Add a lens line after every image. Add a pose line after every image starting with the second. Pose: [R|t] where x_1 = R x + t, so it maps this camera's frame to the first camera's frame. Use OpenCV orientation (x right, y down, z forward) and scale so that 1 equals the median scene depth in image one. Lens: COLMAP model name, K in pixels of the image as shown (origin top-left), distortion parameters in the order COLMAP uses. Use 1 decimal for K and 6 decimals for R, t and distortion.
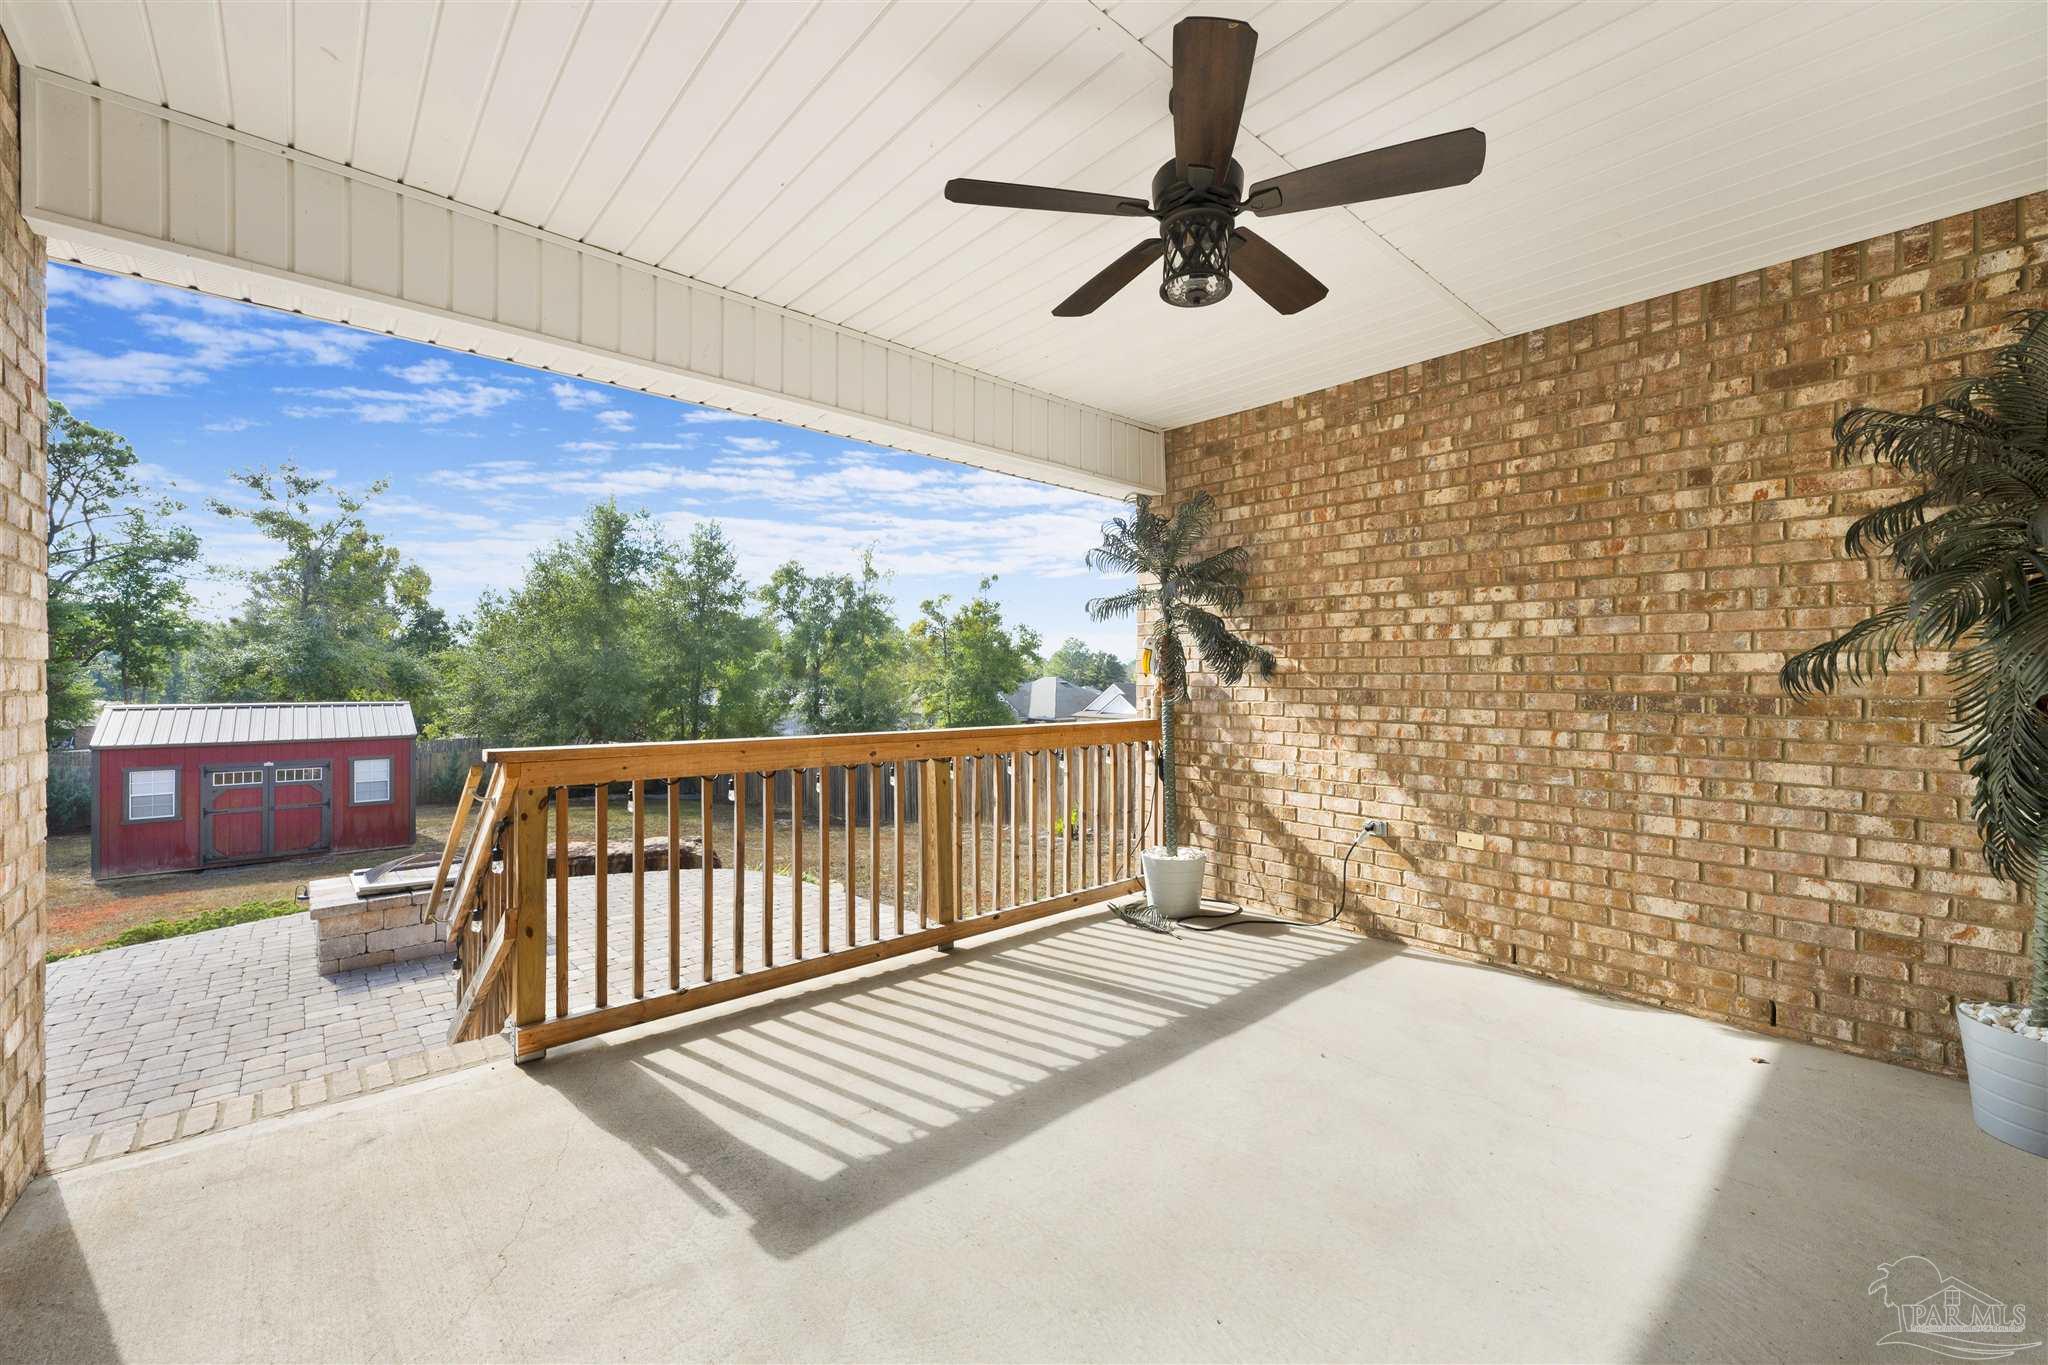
lens RADIAL K [[834.5, 0, 1001.3], [0, 834.5, 686.8], [0, 0, 1]] dist [-0.000563, -0.000452]
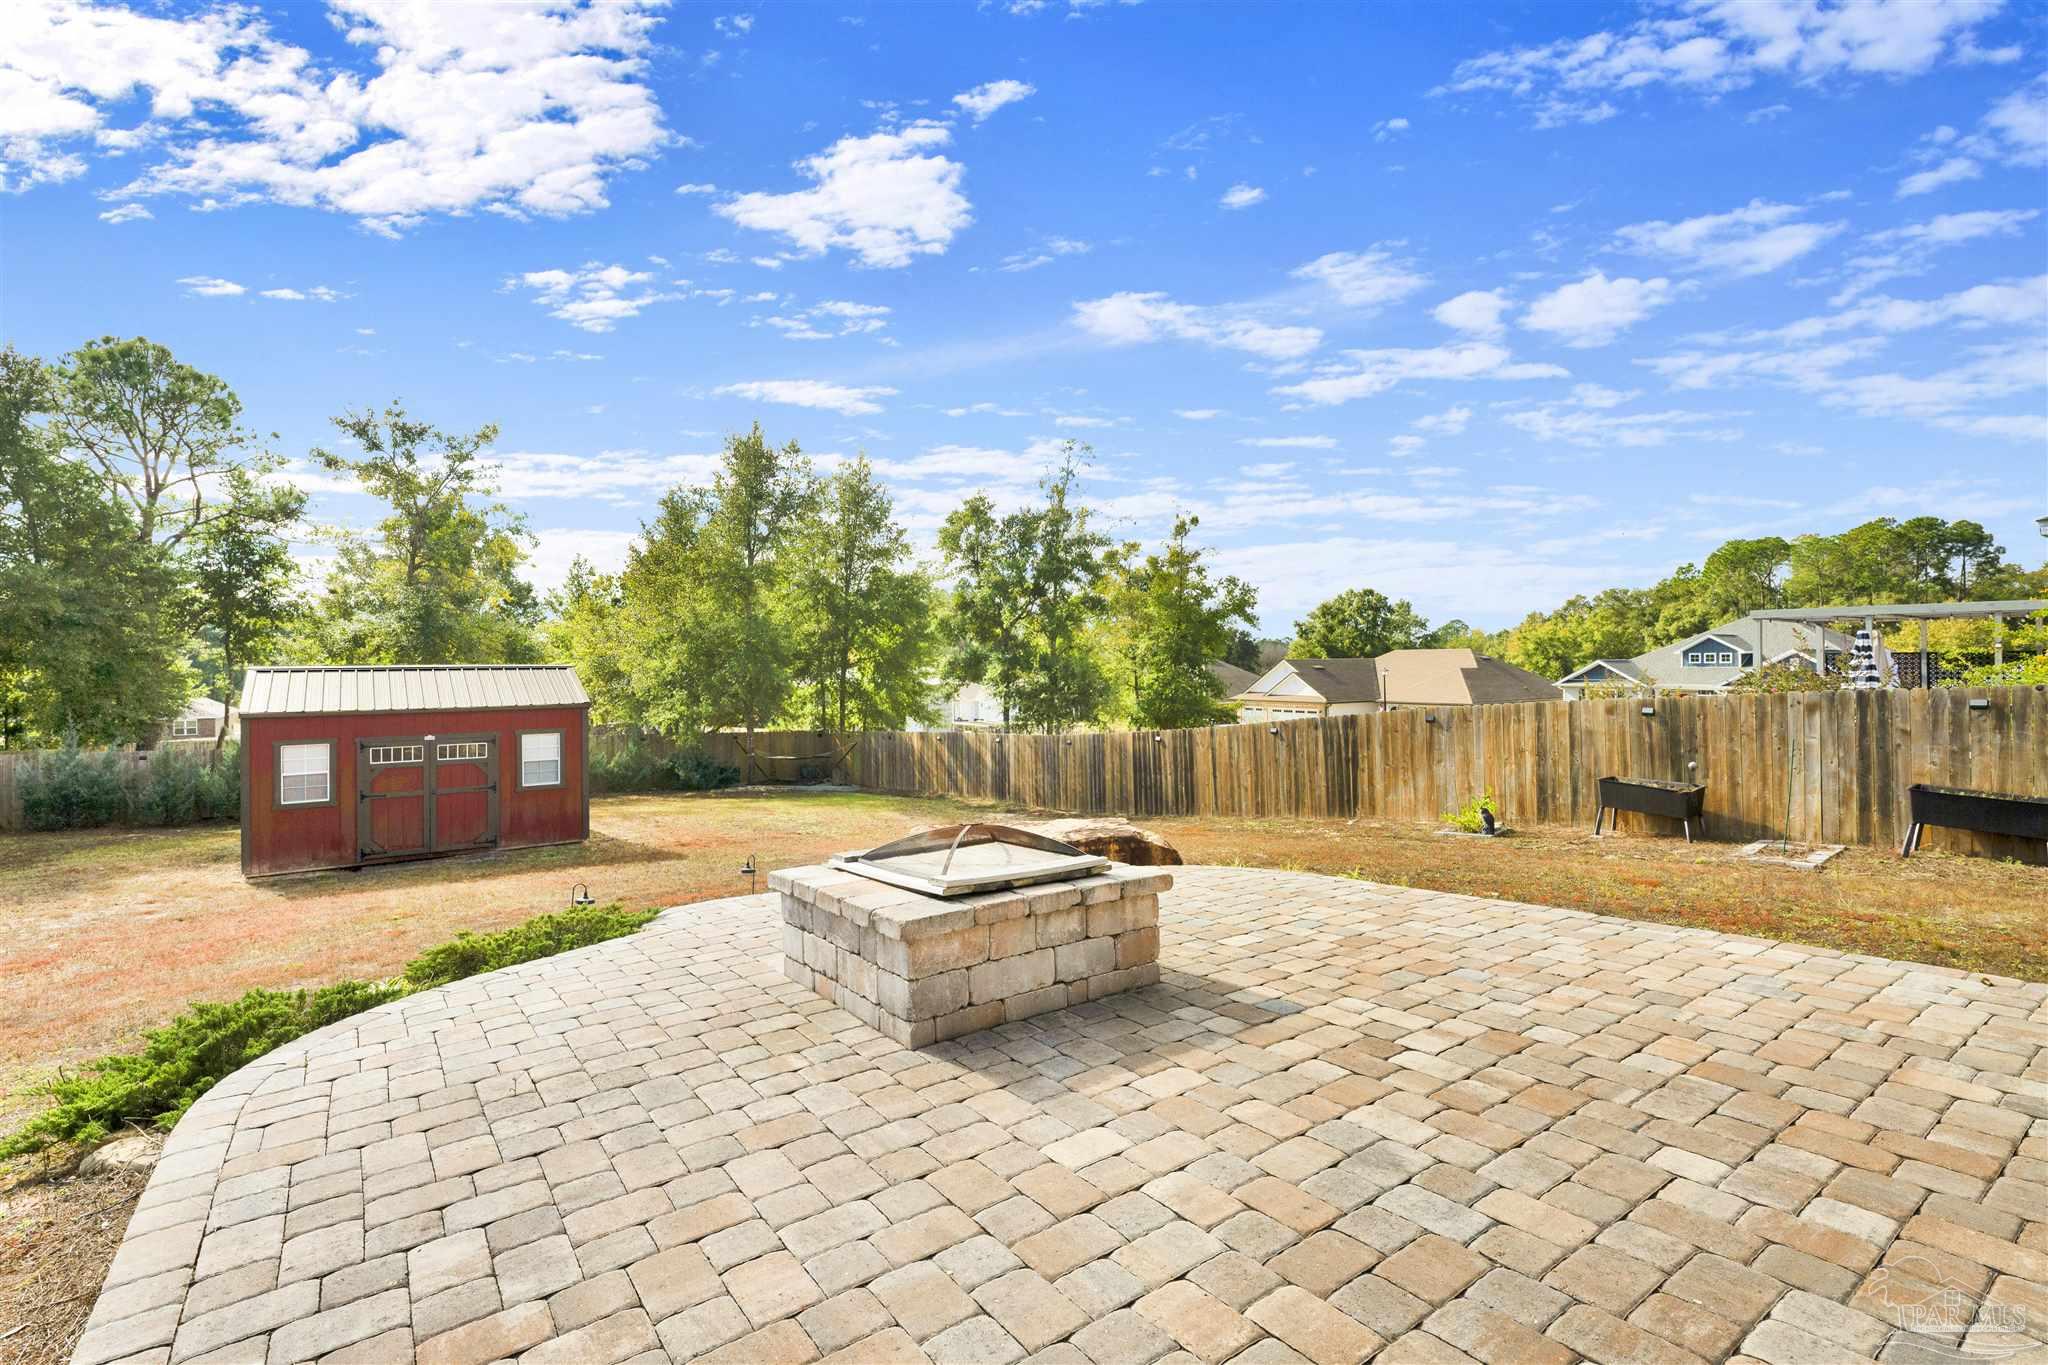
lens RADIAL K [[952.8, 0, 1012.8], [0, 952.8, 670.5], [0, 0, 1]] dist [-0.005596, -0.000281]
pose [[0.995196, -0.011995, -0.097164, -0.120439], [0.011798, 0.999927, -0.002596, 0.019610], [0.097188, 0.001437, 0.995265, 0.072279]]
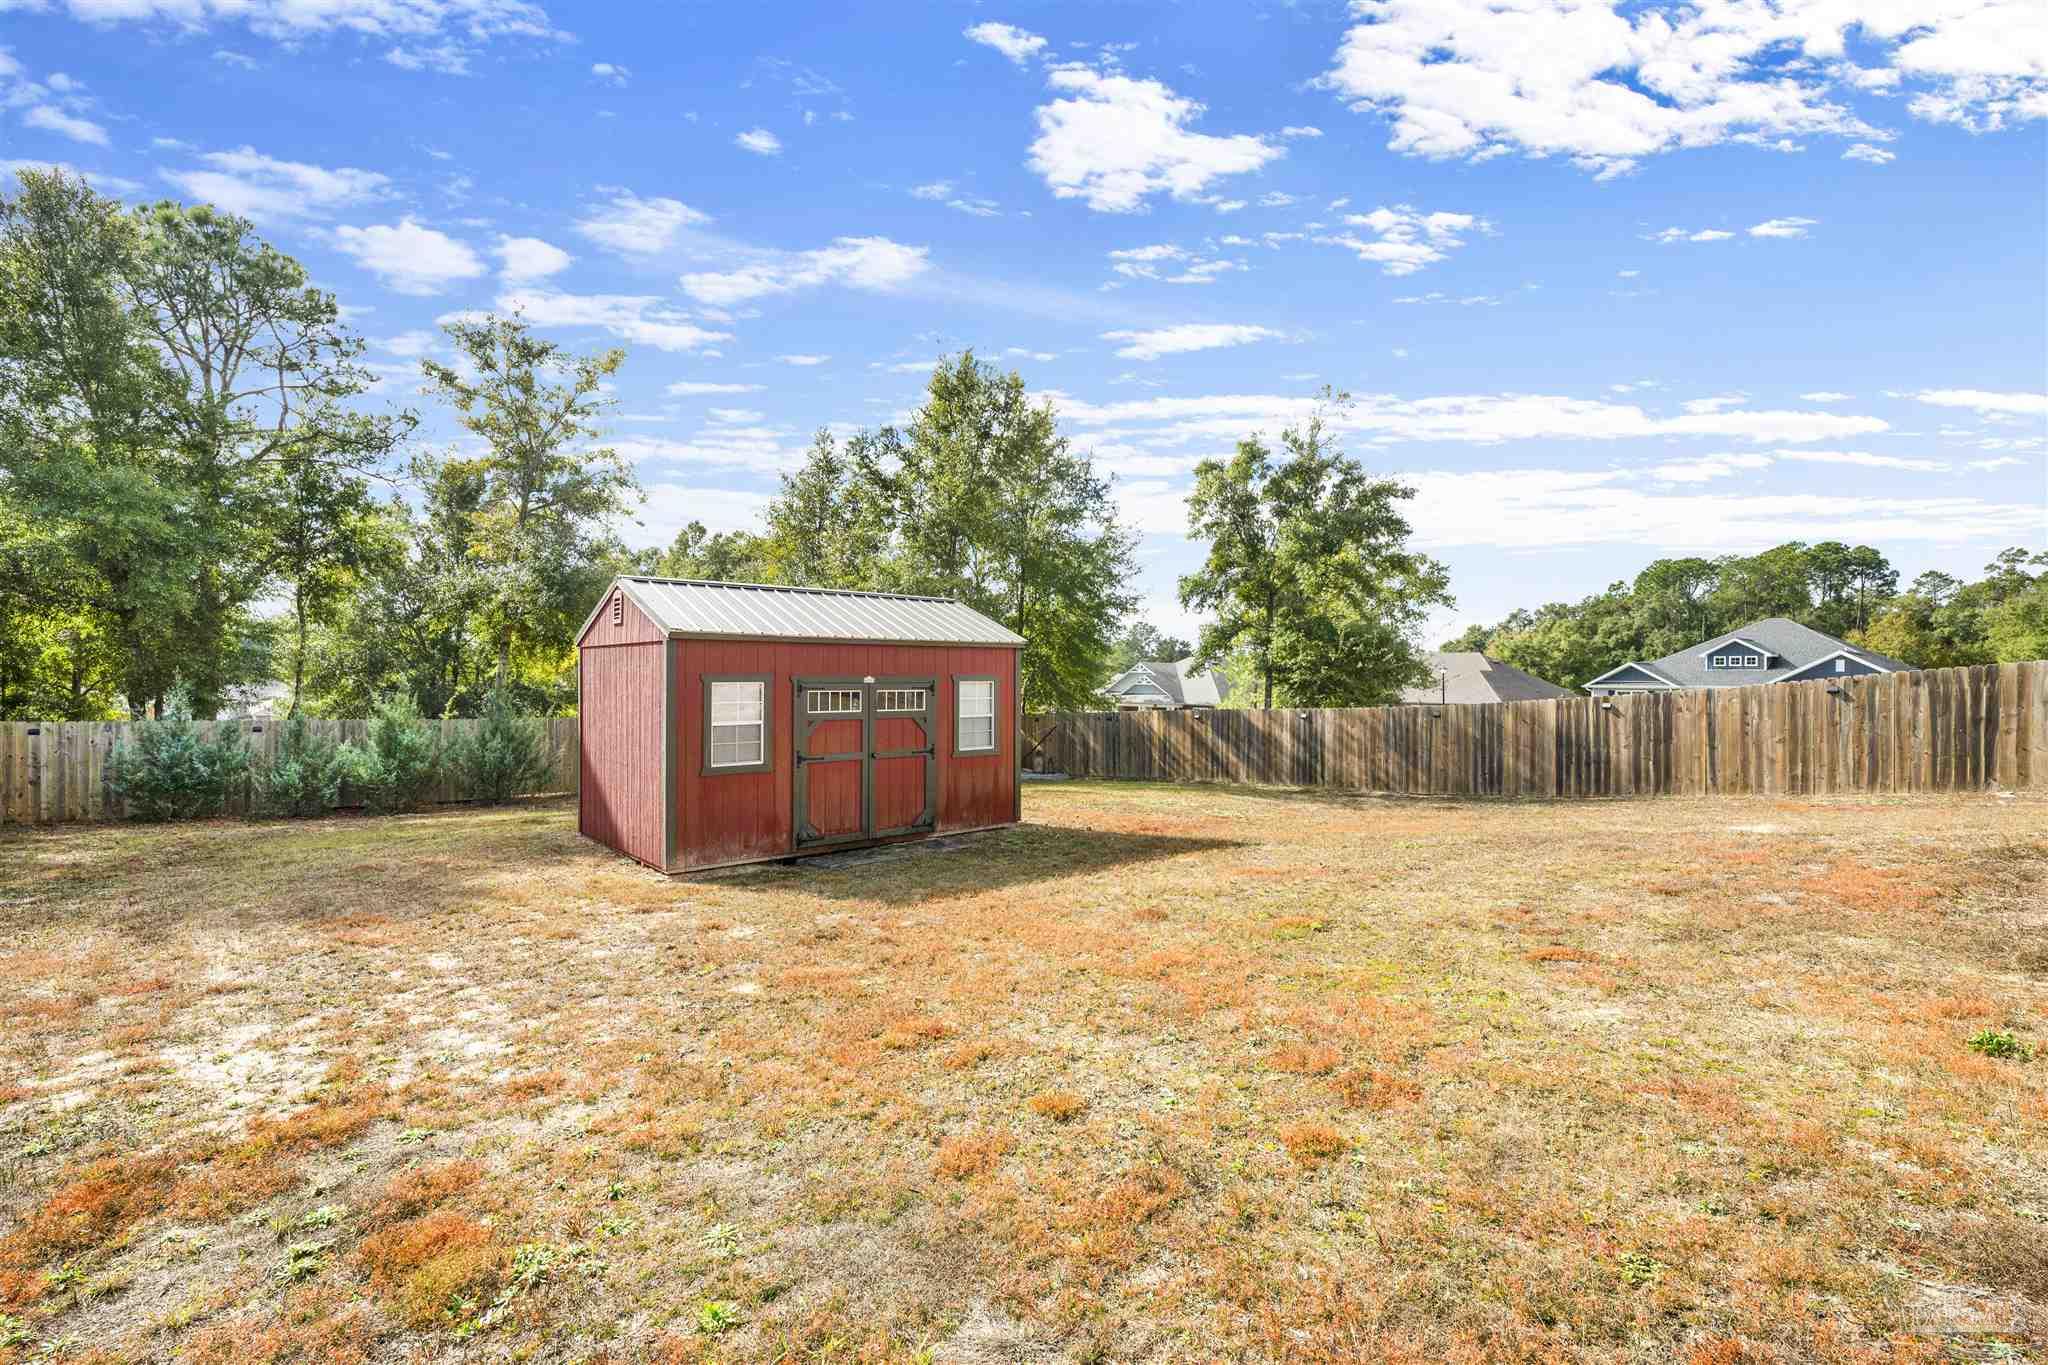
lens RADIAL K [[952.8, 0, 1045.3], [0, 952.8, 677.4], [0, 0, 1]] dist [-0.005596, -0.000281]
pose [[0.999972, -0.001652, -0.007267, -0.405340], [0.001637, 0.999997, -0.002068, 0.050132], [0.007271, 0.002056, 0.999971, 0.179768]]
